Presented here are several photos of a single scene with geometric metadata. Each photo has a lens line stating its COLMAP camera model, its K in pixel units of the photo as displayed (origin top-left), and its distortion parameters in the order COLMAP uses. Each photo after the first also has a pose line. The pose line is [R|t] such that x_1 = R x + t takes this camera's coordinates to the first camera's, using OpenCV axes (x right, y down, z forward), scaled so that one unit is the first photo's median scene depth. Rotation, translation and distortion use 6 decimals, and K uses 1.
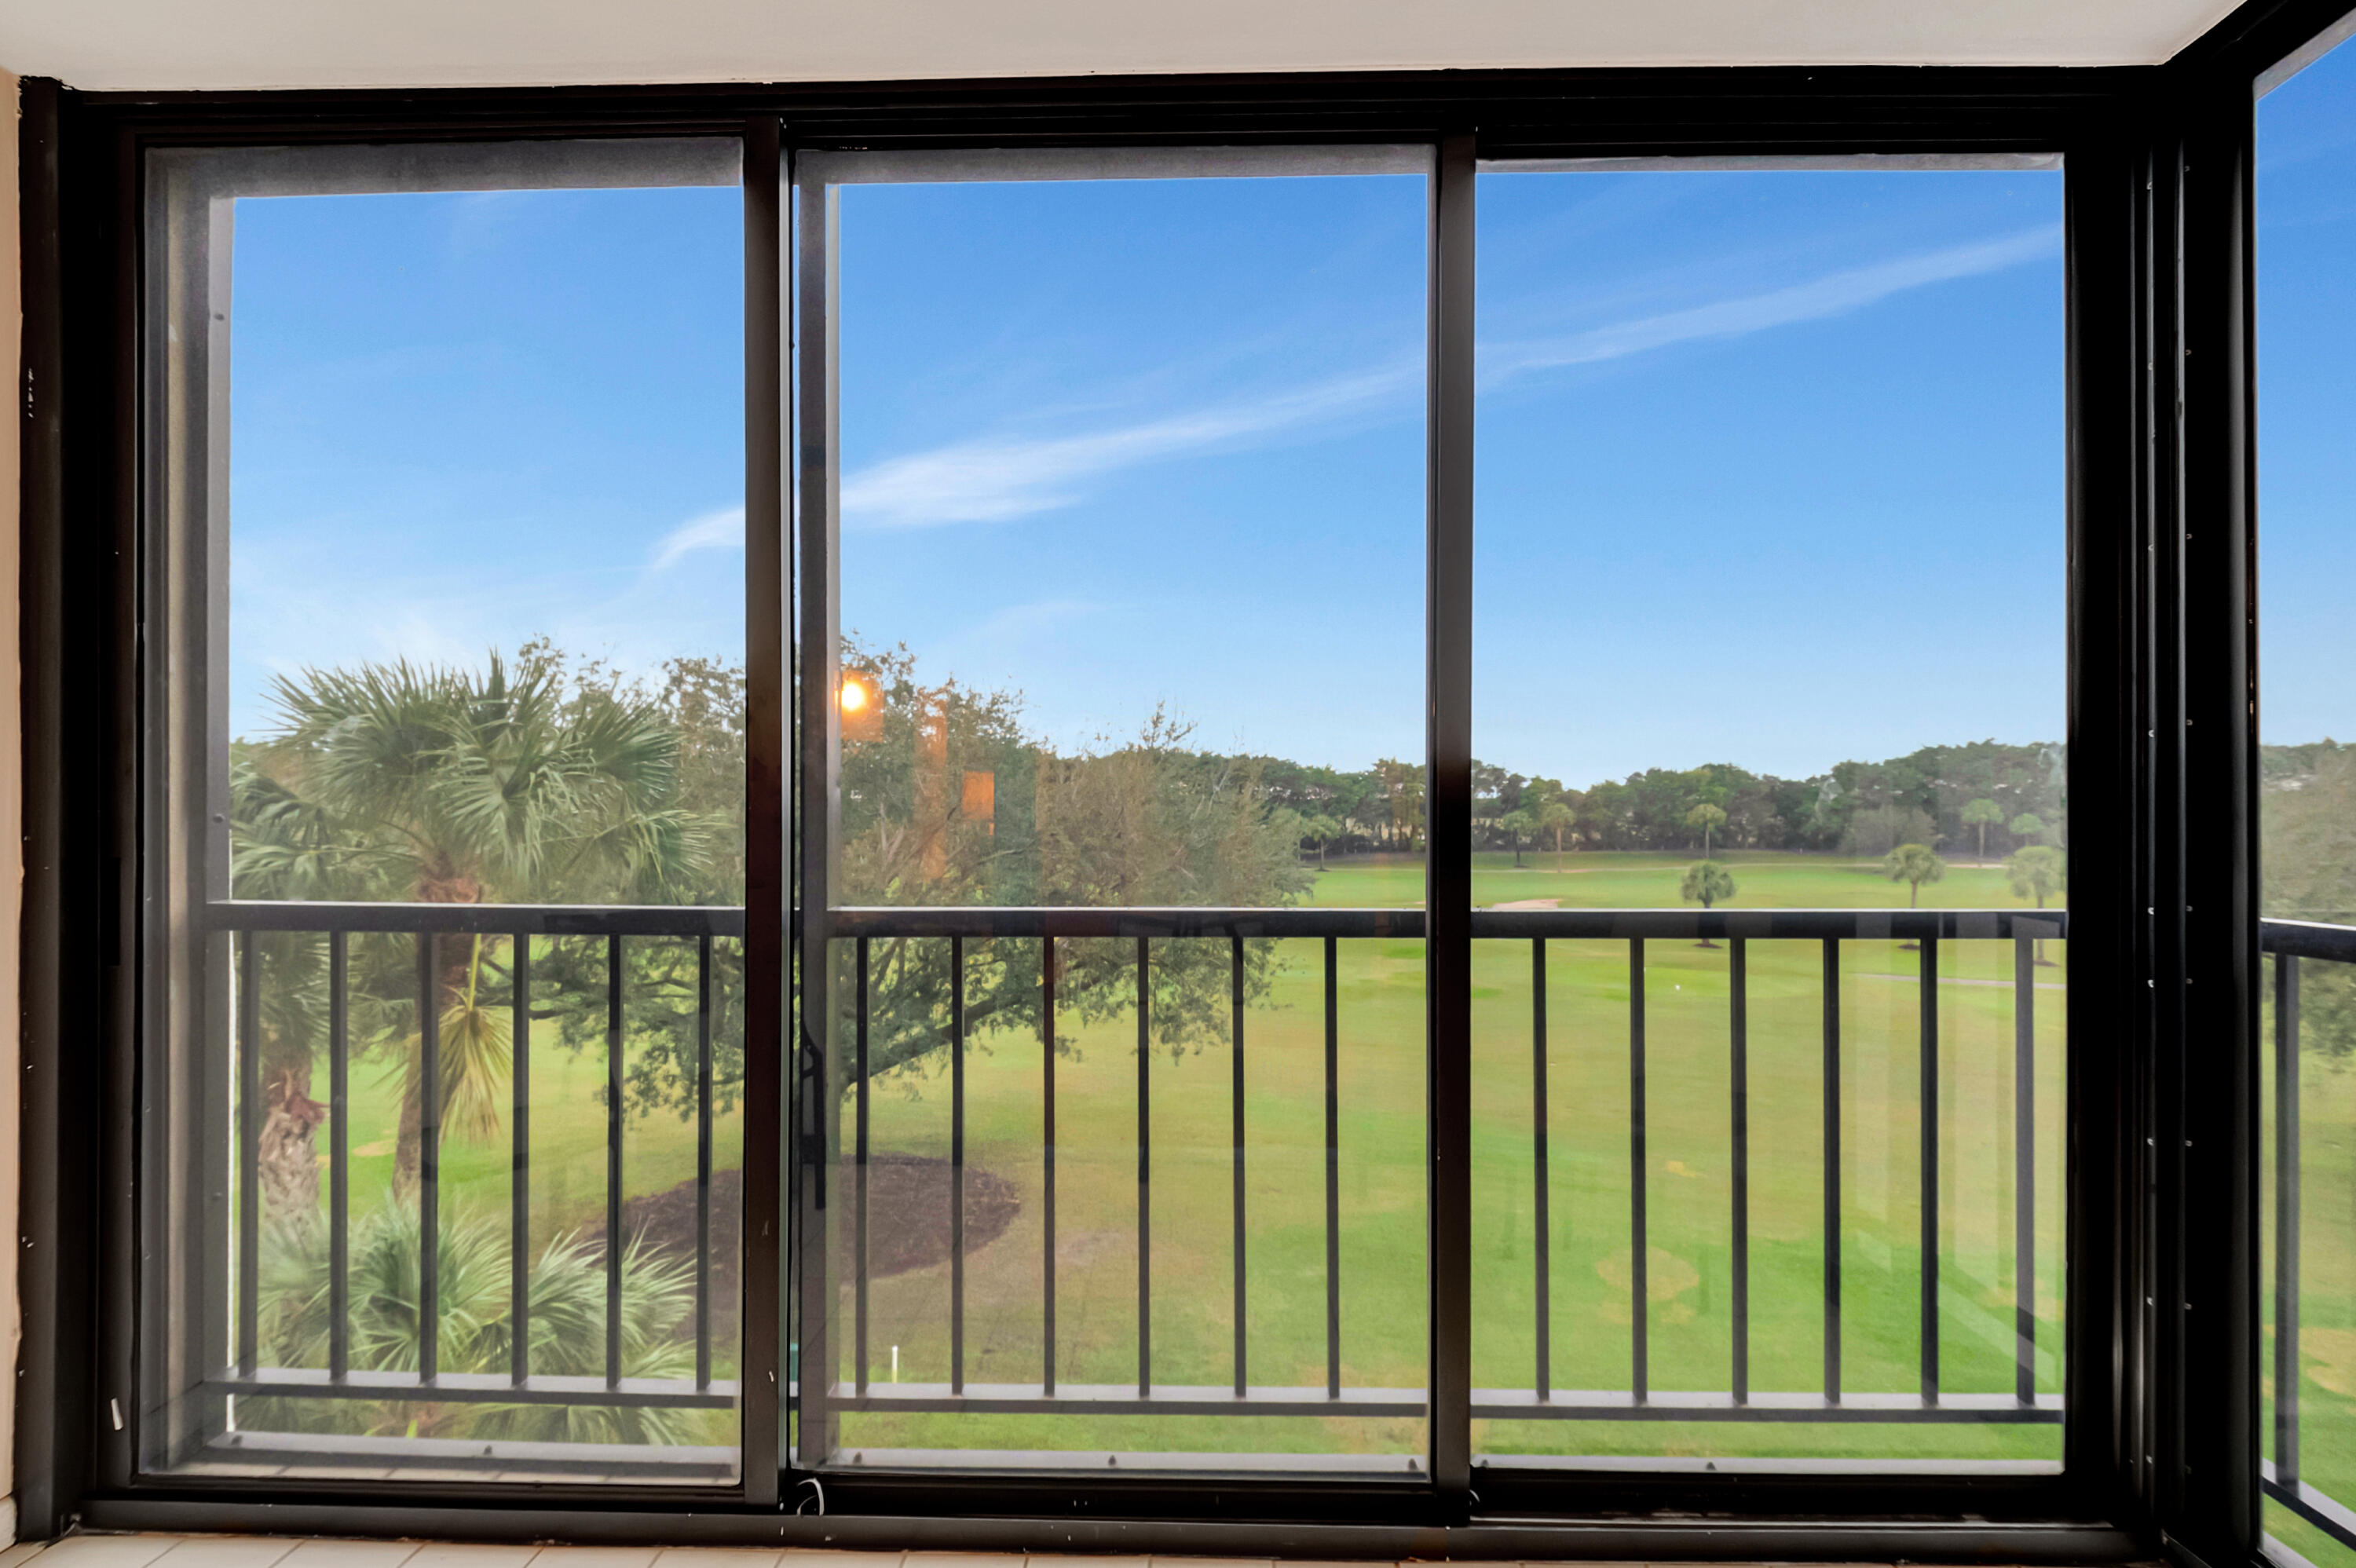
lens RADIAL K [[1042.4, 0, 1177.6], [0, 1042.4, 804.3], [0, 0, 1]] dist [0.007180, -0.010745]
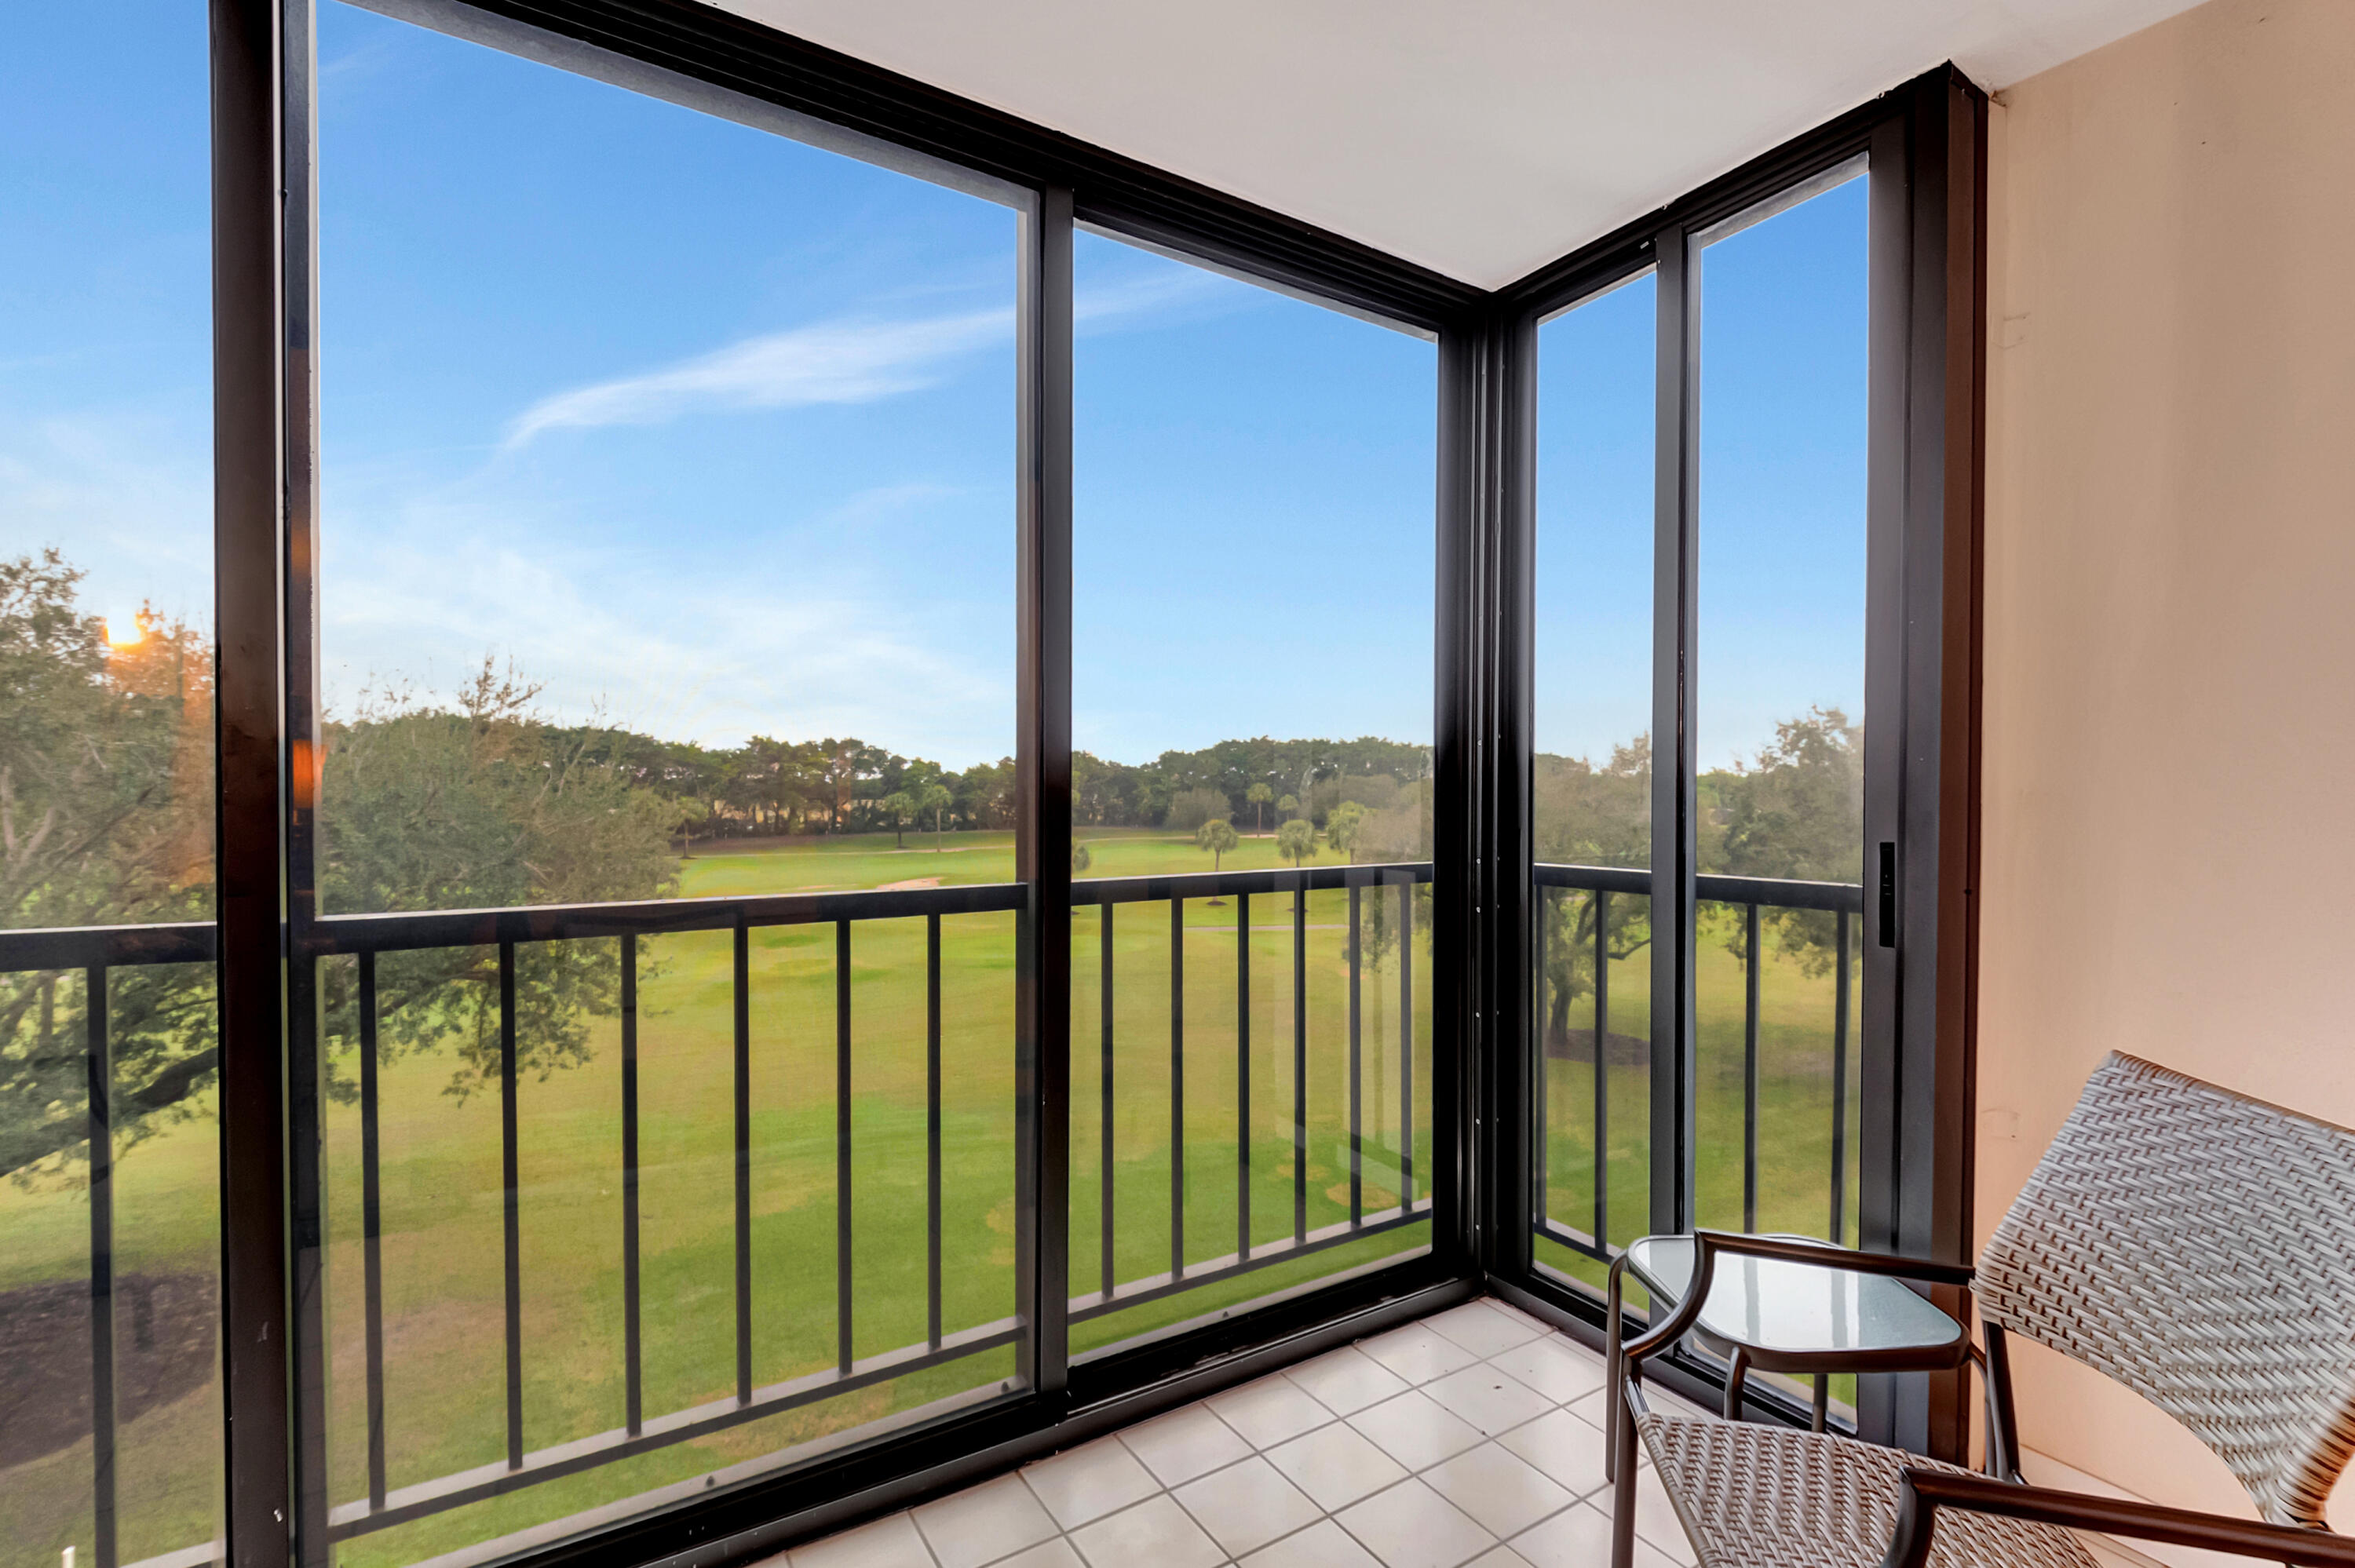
lens RADIAL K [[1042.0, 0, 1195.2], [0, 1042.0, 799.1], [0, 0, 1]] dist [0.007180, -0.010745]
pose [[0.829073, -0.002960, 0.559132, -0.201295], [-0.004150, 0.999926, 0.011446, -0.001326], [-0.559124, -0.011810, 0.829000, -0.013813]]
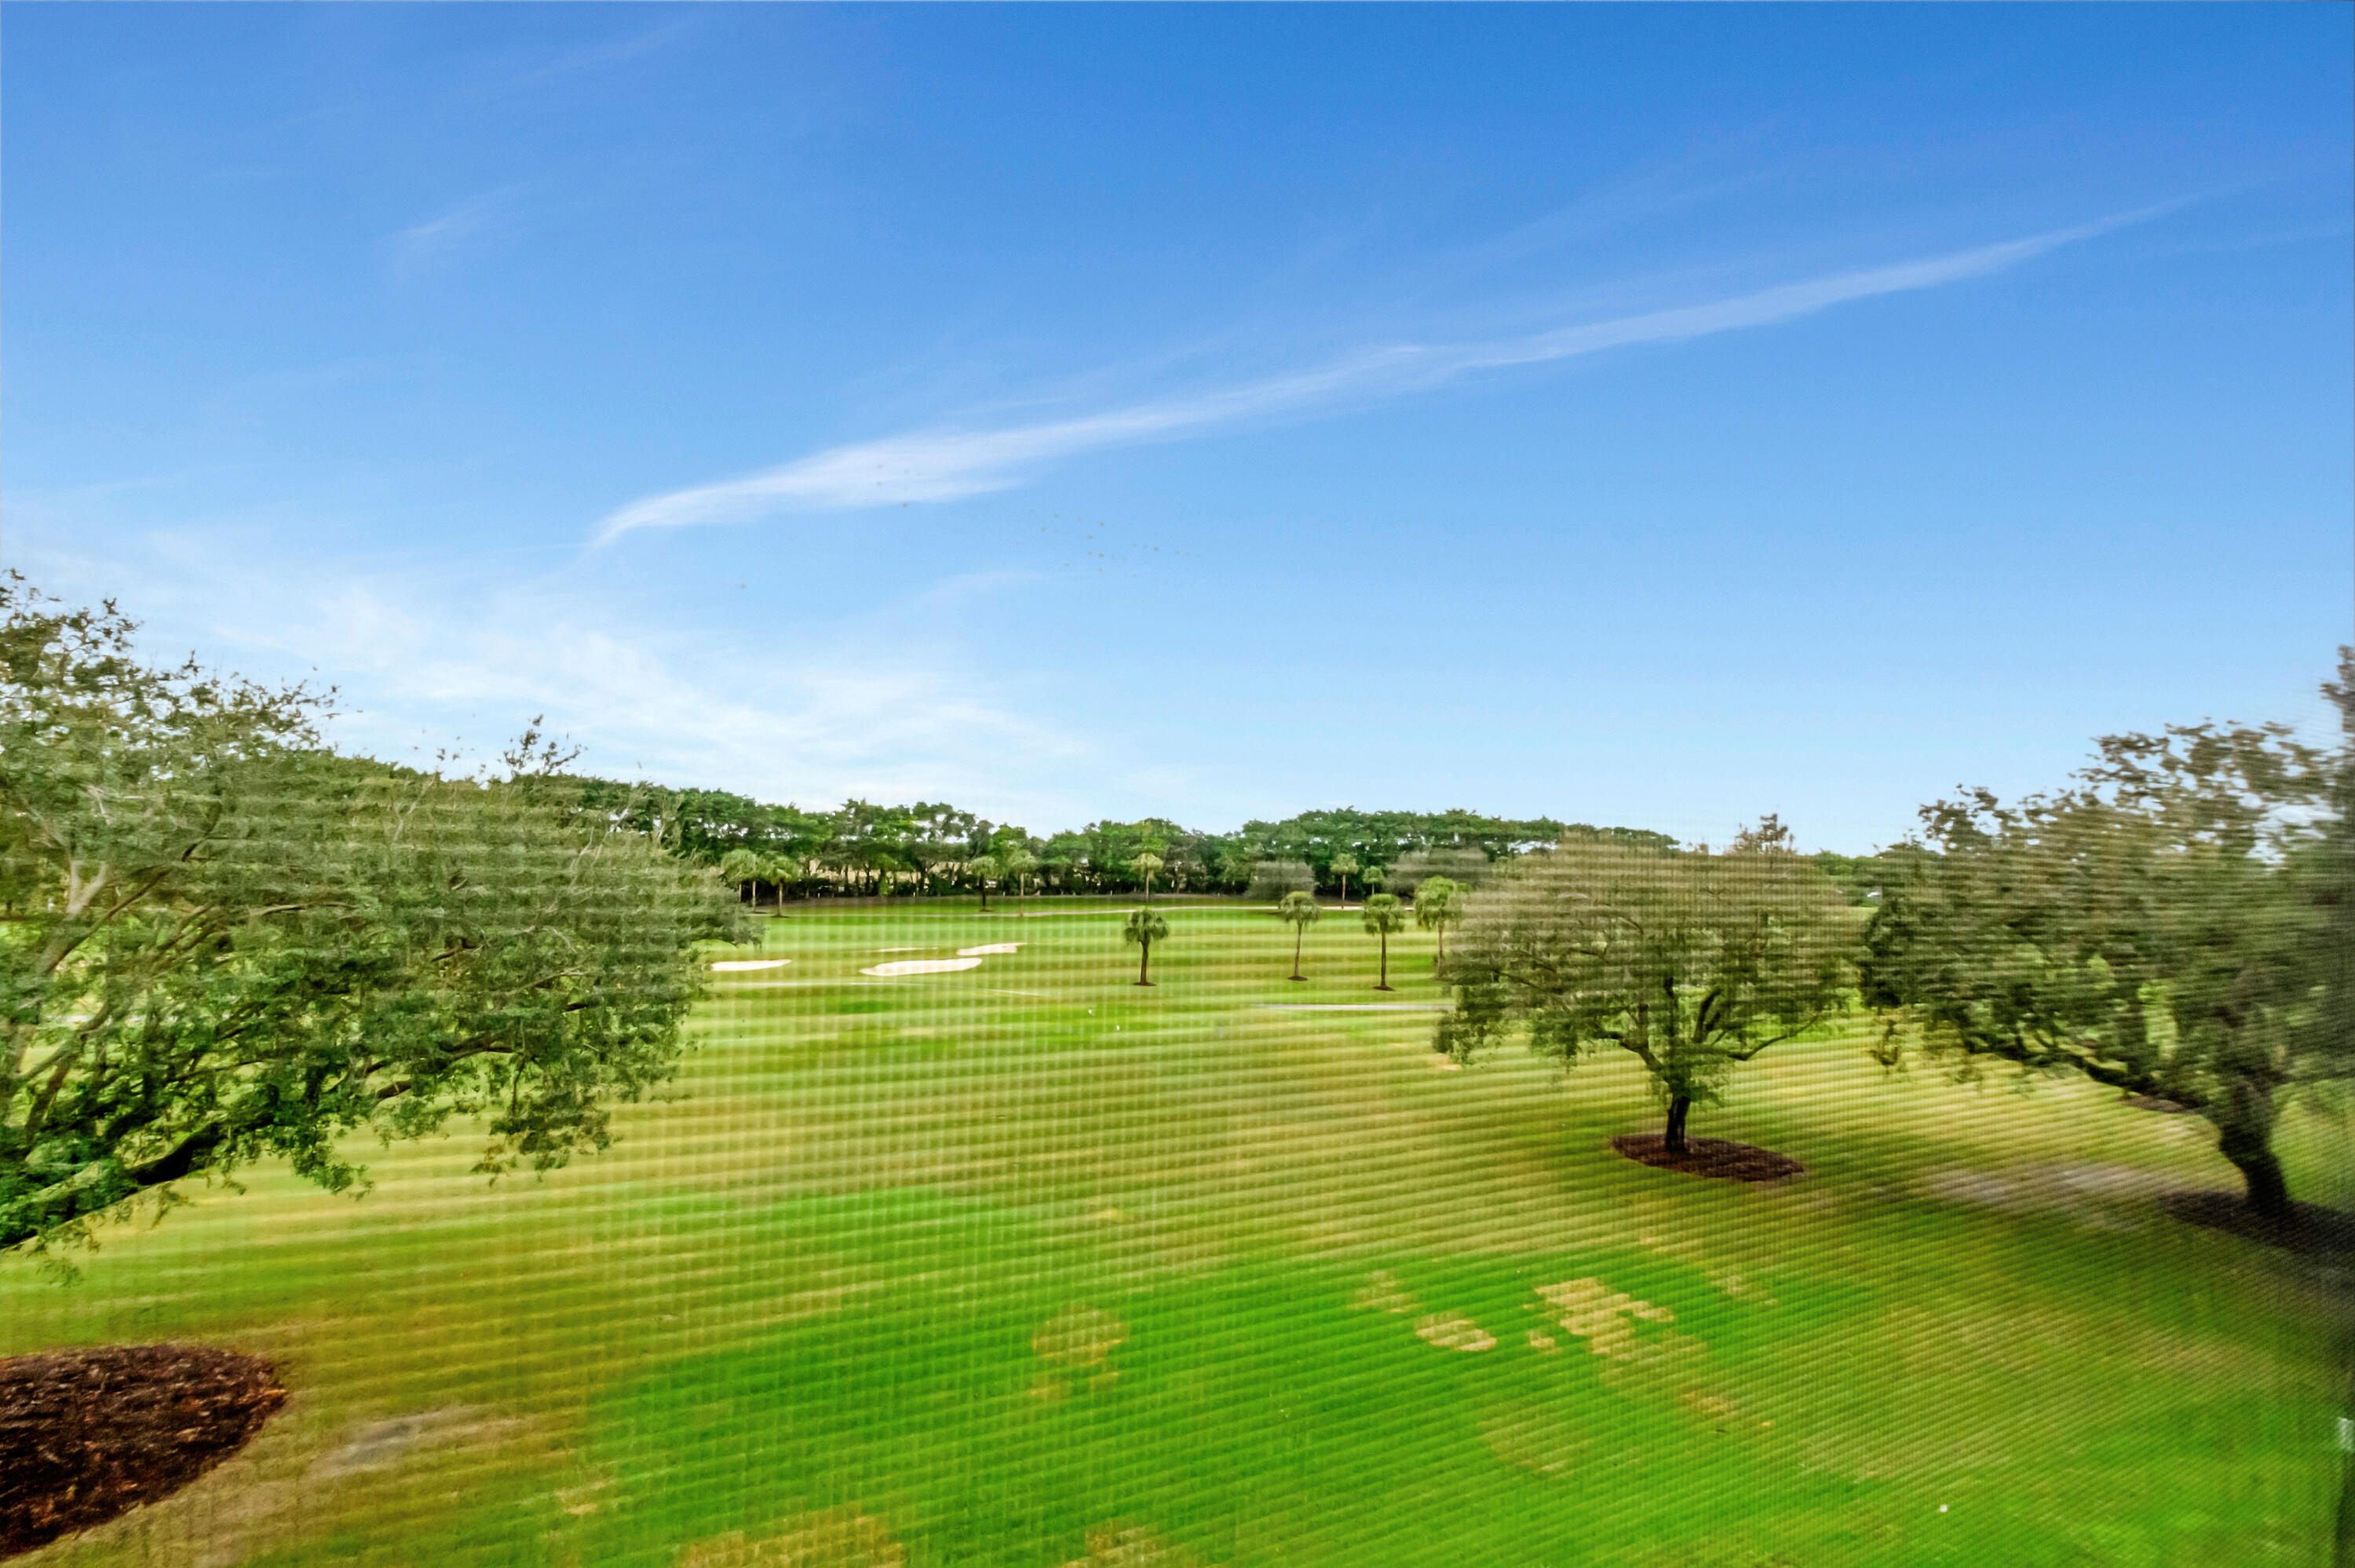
lens RADIAL K [[1042.0, 0, 1169.7], [0, 1042.0, 800.2], [0, 0, 1]] dist [0.007180, -0.010745]
pose [[0.882172, 0.047619, 0.468513, 0.461075], [-0.026284, 0.998302, -0.051977, -0.077472], [-0.470193, 0.033538, 0.881926, 0.867505]]
